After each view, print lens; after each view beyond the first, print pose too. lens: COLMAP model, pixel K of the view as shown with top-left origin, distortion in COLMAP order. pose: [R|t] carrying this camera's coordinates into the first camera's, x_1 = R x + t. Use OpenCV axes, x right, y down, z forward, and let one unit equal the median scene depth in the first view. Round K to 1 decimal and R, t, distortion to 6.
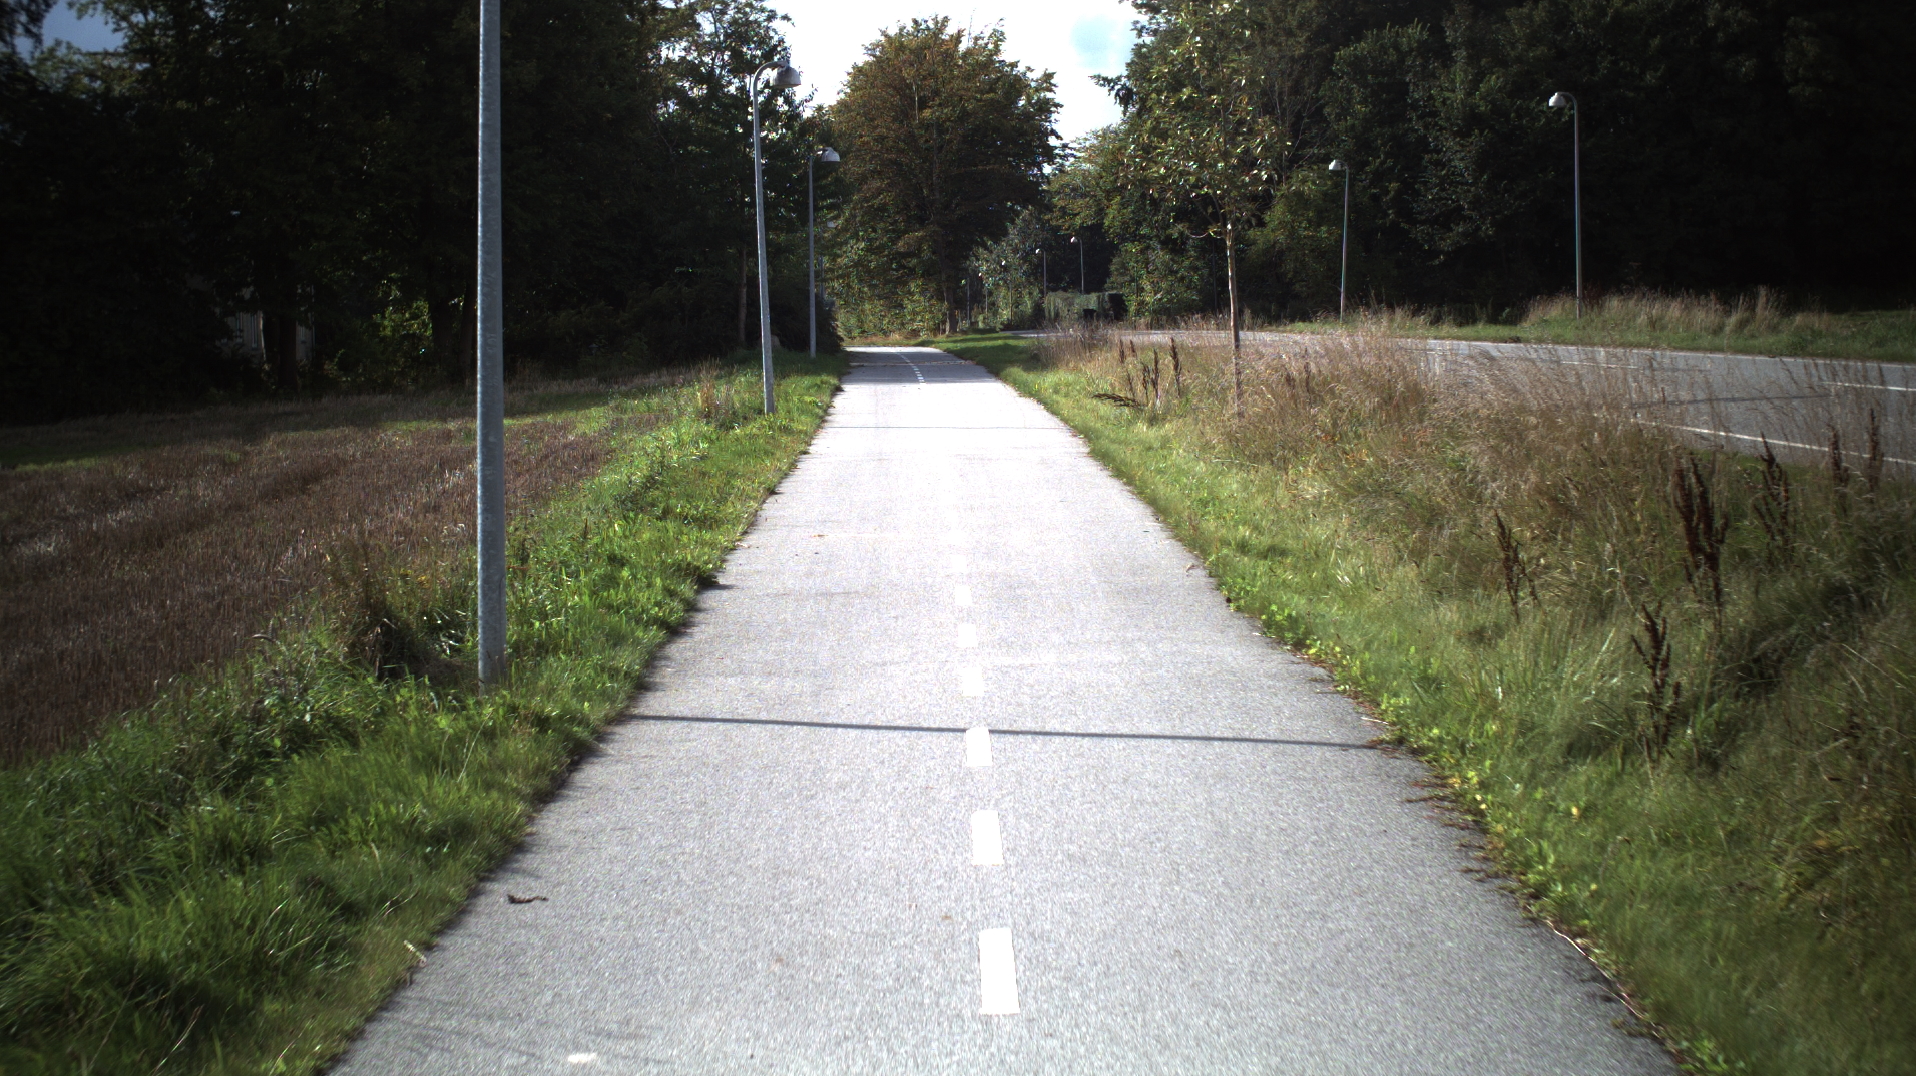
lens RADIAL K [[3339.8, 0, 958.0], [0, 3339.8, 538.0], [0, 0, 1]] dist [-0.235109, 0.238764]
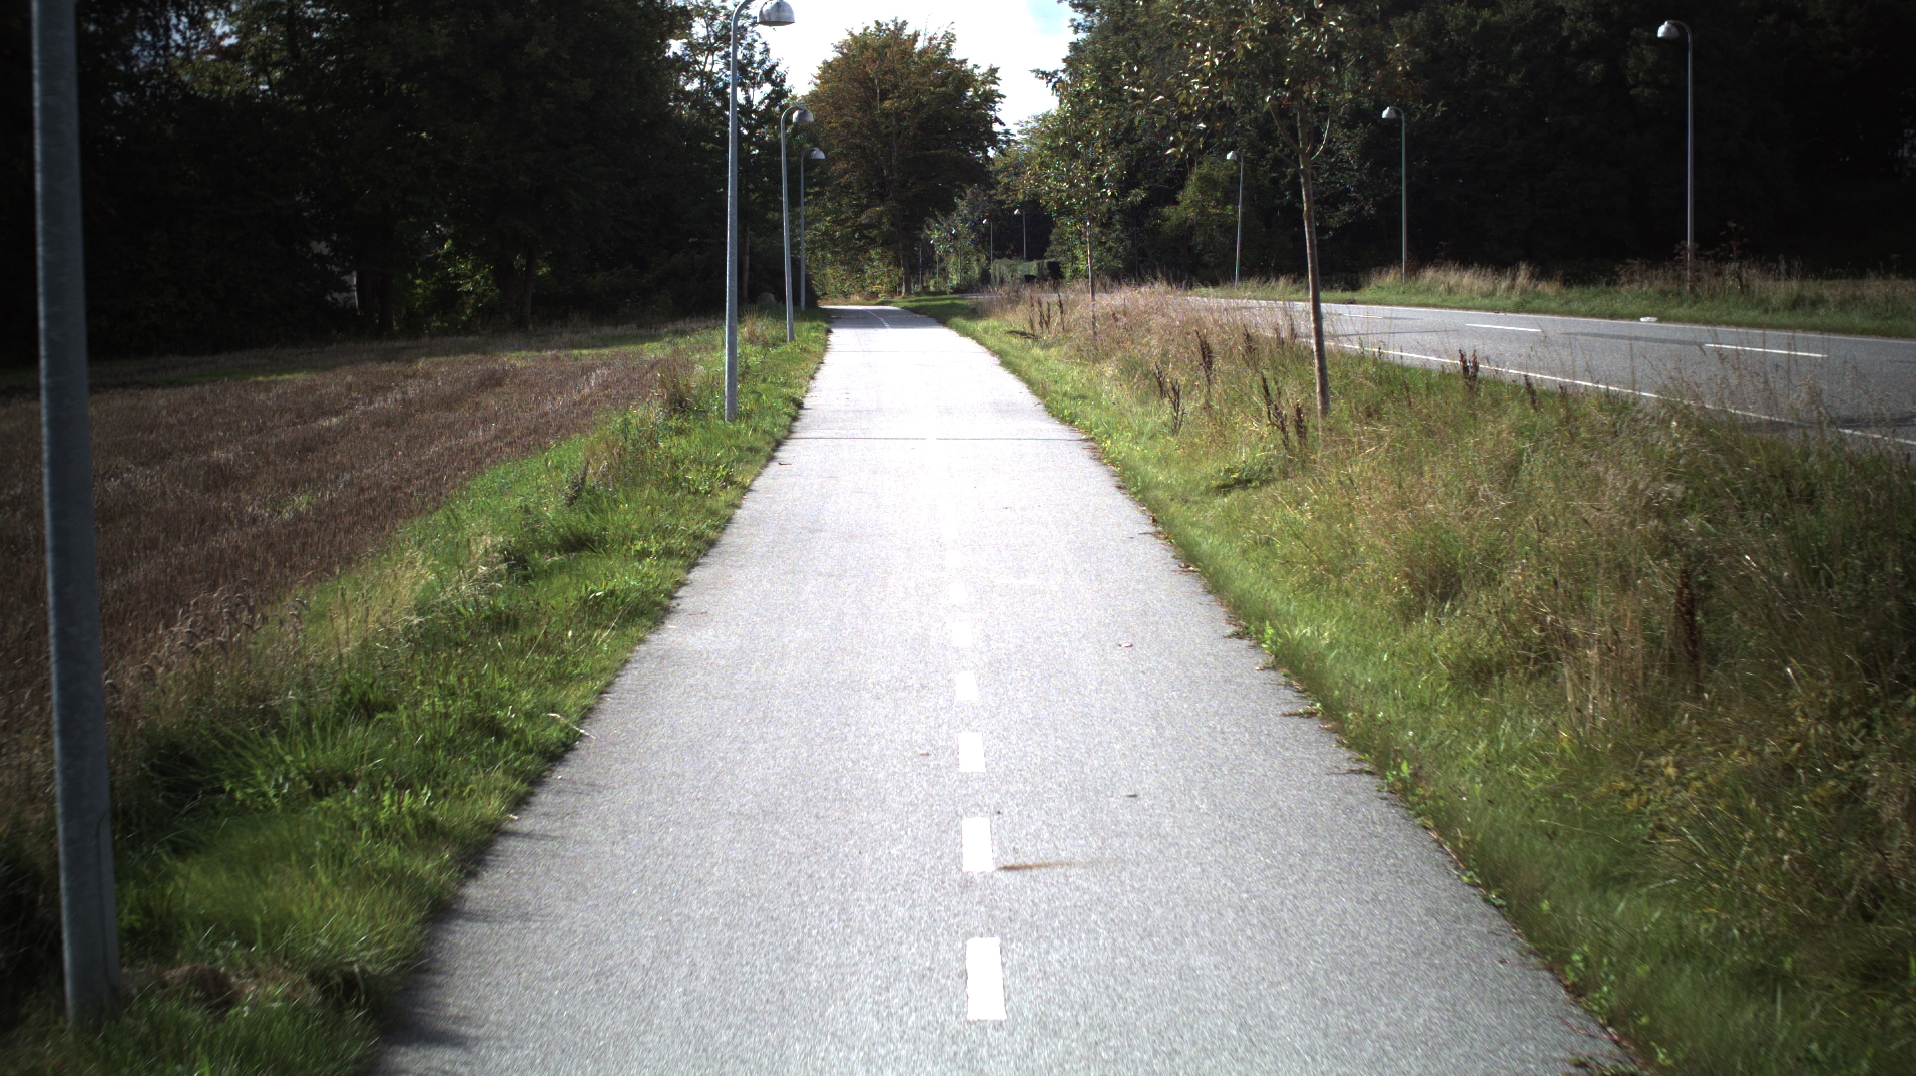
lens RADIAL K [[3339.8, 0, 958.0], [0, 3339.8, 538.0], [0, 0, 1]] dist [-0.235109, 0.238764]
pose [[0.999852, 0.007938, 0.015273, -0.001227], [-0.008096, 0.999914, 0.010310, 0.010858], [-0.015190, -0.010432, 0.999830, -0.156882]]
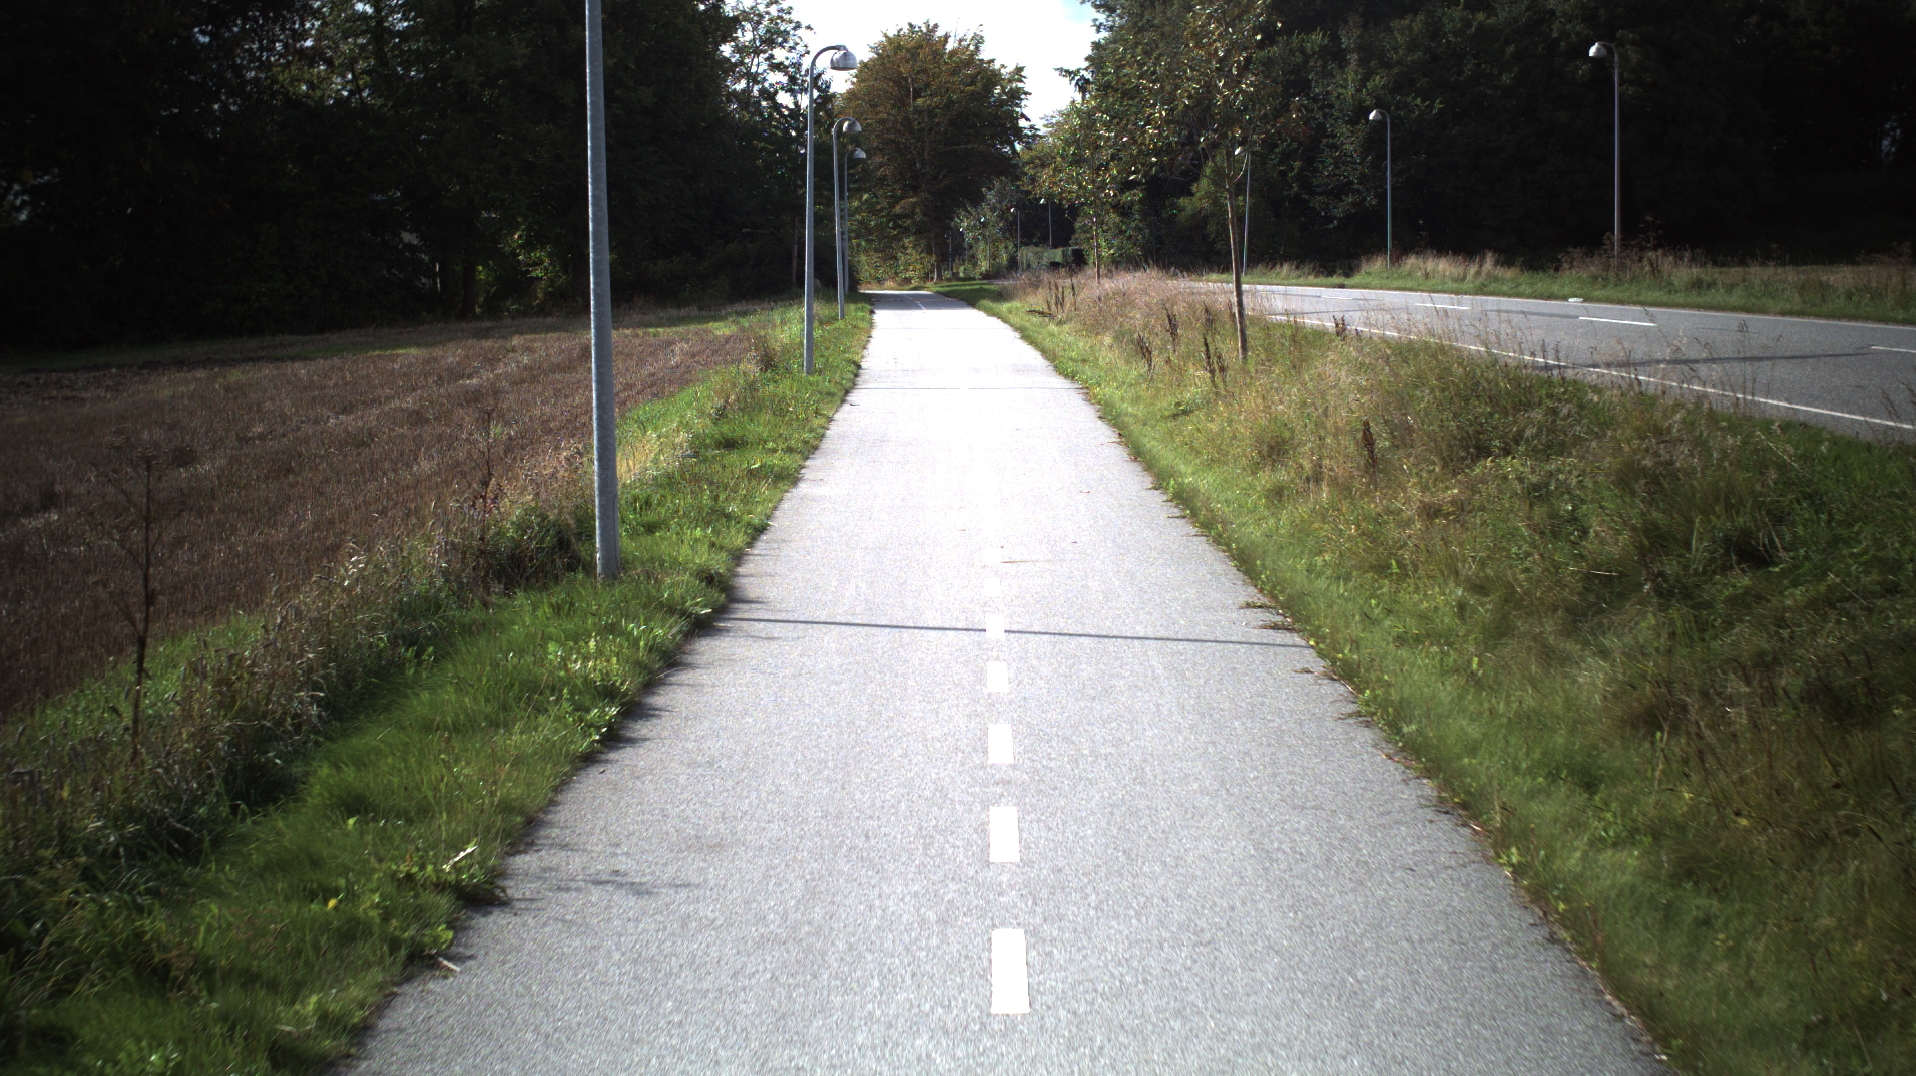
lens RADIAL K [[3339.8, 0, 958.0], [0, 3339.8, 538.0], [0, 0, 1]] dist [-0.235109, 0.238764]
pose [[0.999951, 0.007452, 0.006530, -0.002066], [-0.007545, 0.999867, 0.014431, 0.016039], [-0.006421, -0.014479, 0.999875, -0.235324]]
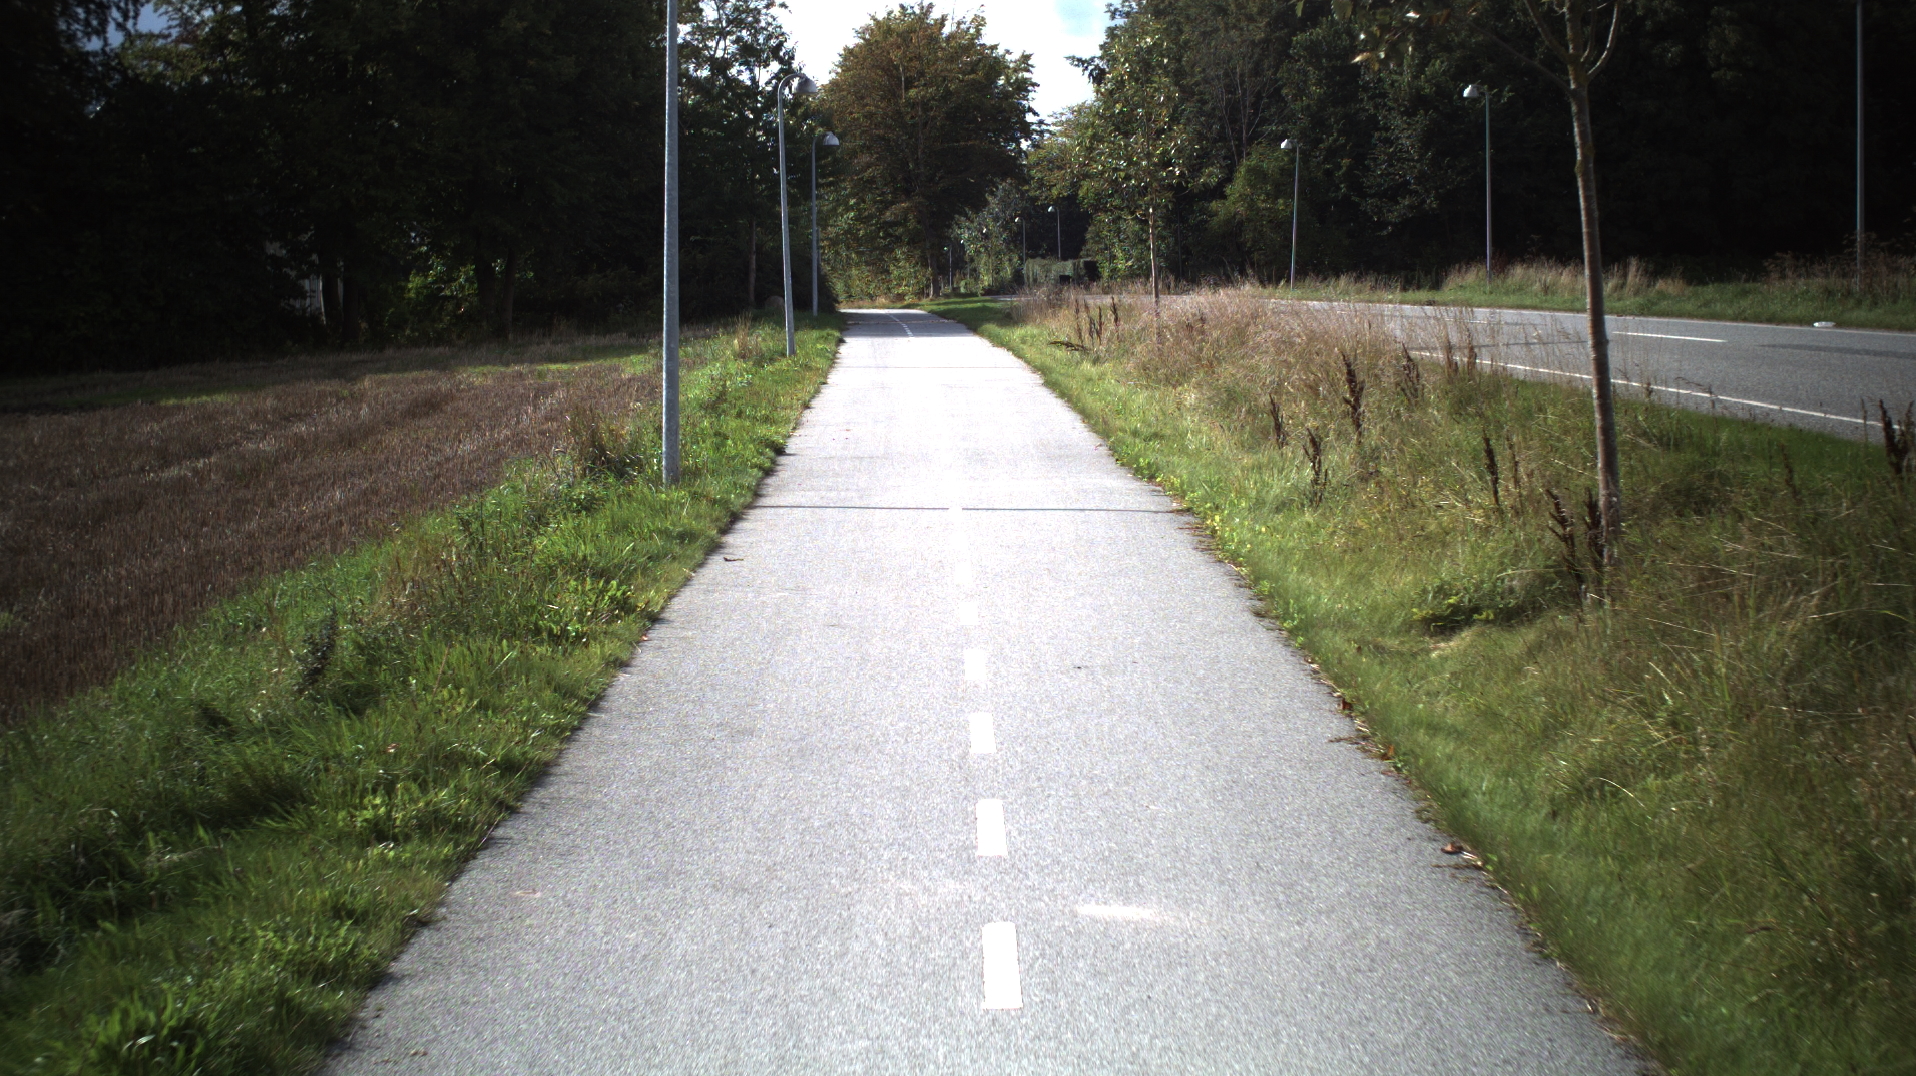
lens RADIAL K [[3339.8, 0, 958.0], [0, 3339.8, 538.0], [0, 0, 1]] dist [-0.235109, 0.238764]
pose [[0.999980, 0.003111, 0.005577, -0.000270], [-0.003167, 0.999944, 0.010060, 0.005639], [-0.005546, -0.010078, 0.999934, -0.078530]]
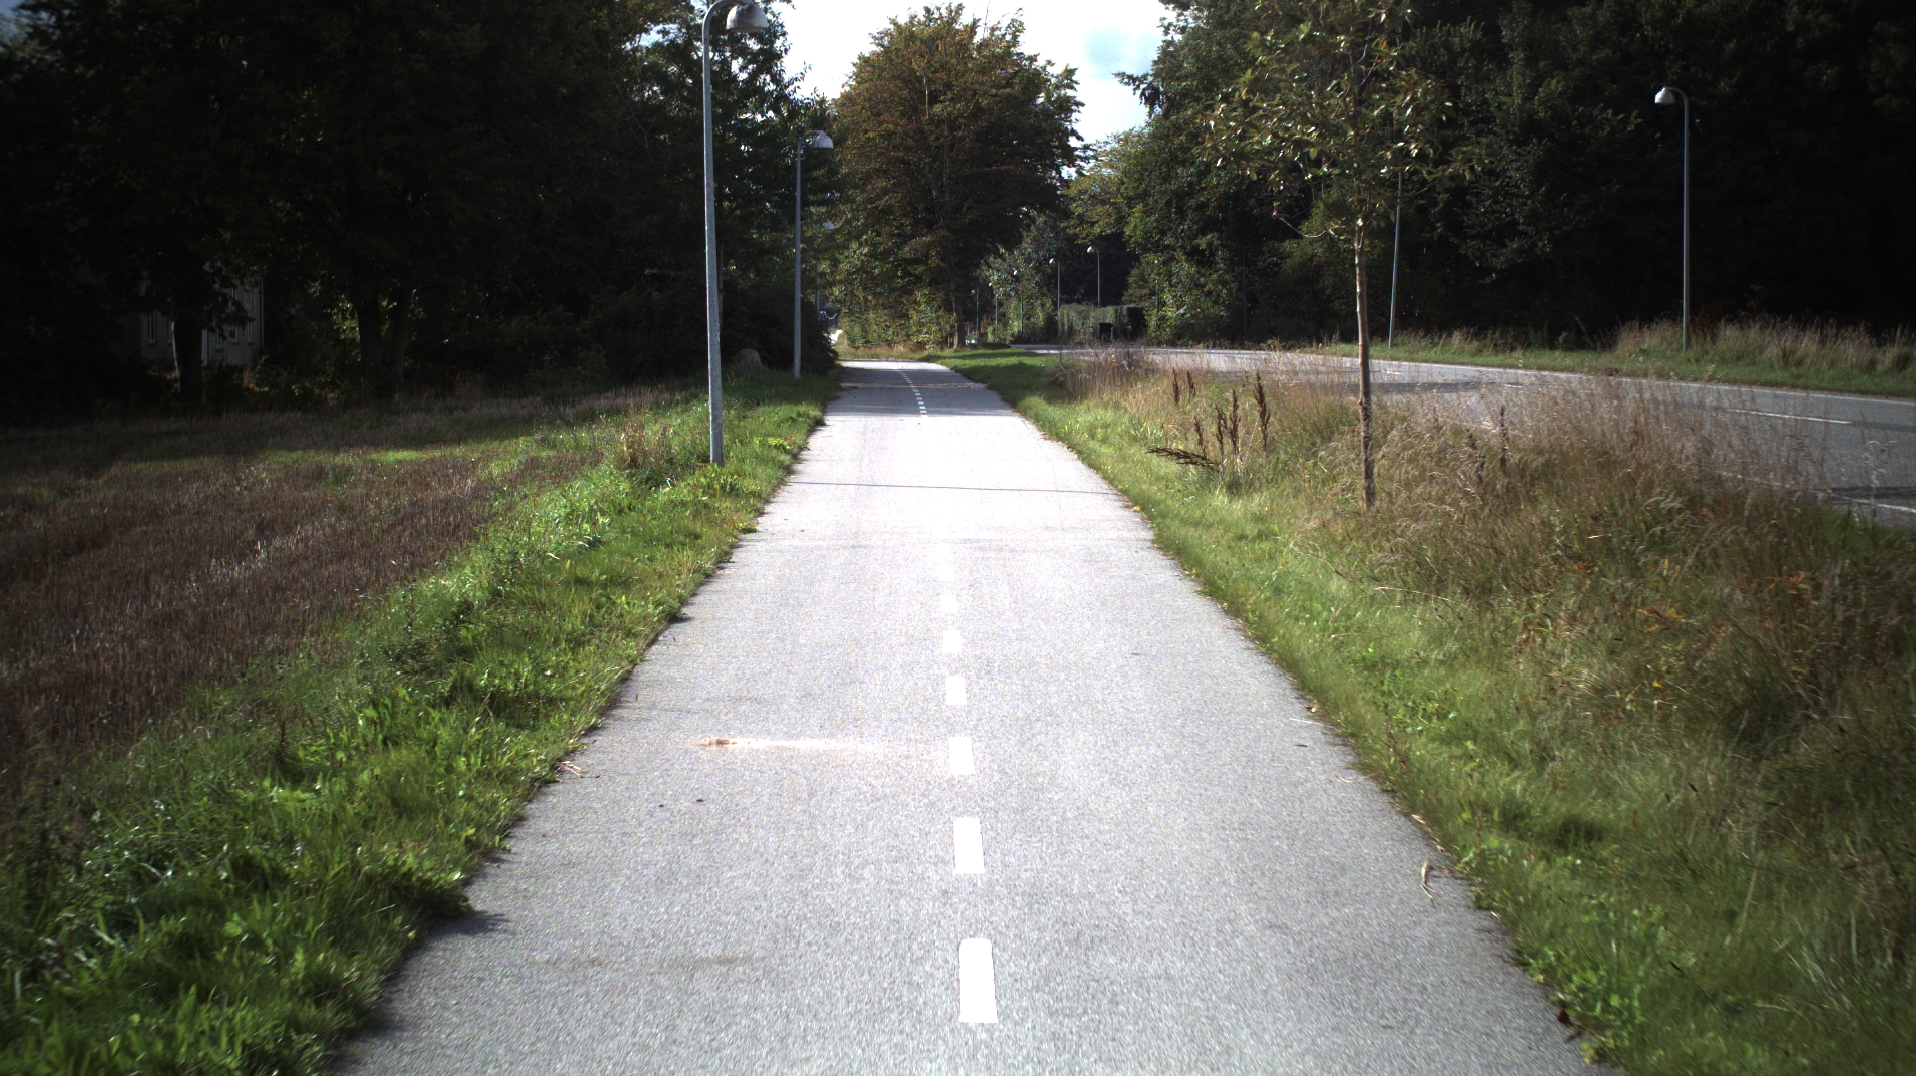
lens RADIAL K [[3339.8, 0, 958.0], [0, 3339.8, 538.0], [0, 0, 1]] dist [-0.235109, 0.238764]
pose [[0.999805, 0.019731, -0.001255, -0.000243], [-0.019734, 0.999801, -0.002797, -0.006125], [0.001199, 0.002822, 0.999995, 0.078387]]
